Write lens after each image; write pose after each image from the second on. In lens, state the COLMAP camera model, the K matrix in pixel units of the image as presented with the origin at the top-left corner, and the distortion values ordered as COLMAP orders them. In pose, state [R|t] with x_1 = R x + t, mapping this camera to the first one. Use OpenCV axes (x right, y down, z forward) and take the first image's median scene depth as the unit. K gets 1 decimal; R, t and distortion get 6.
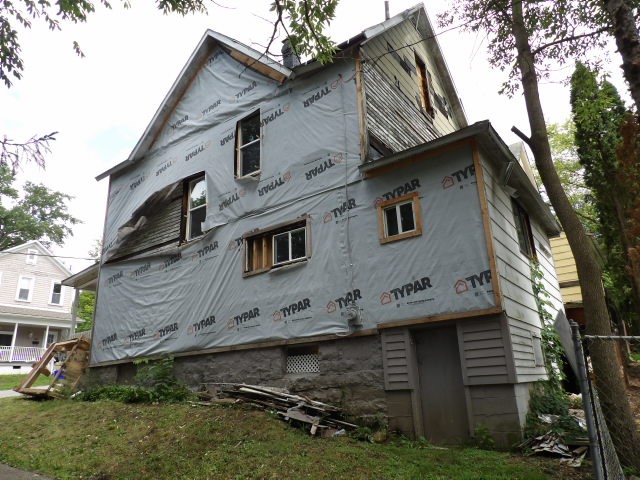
lens RADIAL K [[454.6, 0, 320.9], [0, 454.6, 238.4], [0, 0, 1]] dist [-0.032026, 0.000565]
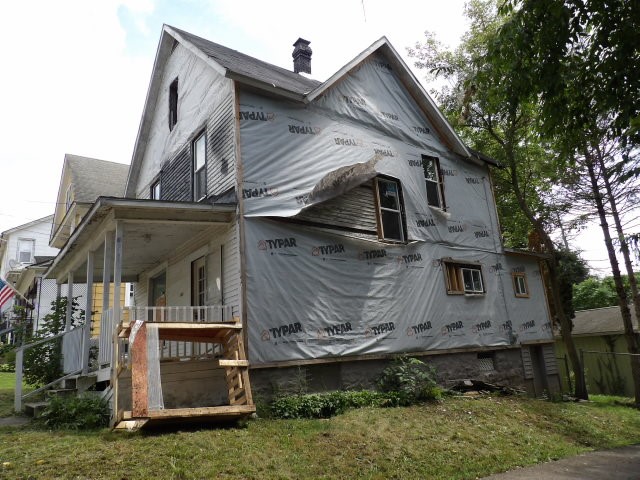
lens RADIAL K [[454.6, 0, 319.7], [0, 454.6, 242.2], [0, 0, 1]] dist [-0.032026, 0.000565]
pose [[0.310234, 0.265418, 0.912857, -1.340755], [-0.244949, 0.950130, -0.193010, 0.256060], [-0.918561, -0.163725, 0.359776, 0.840569]]
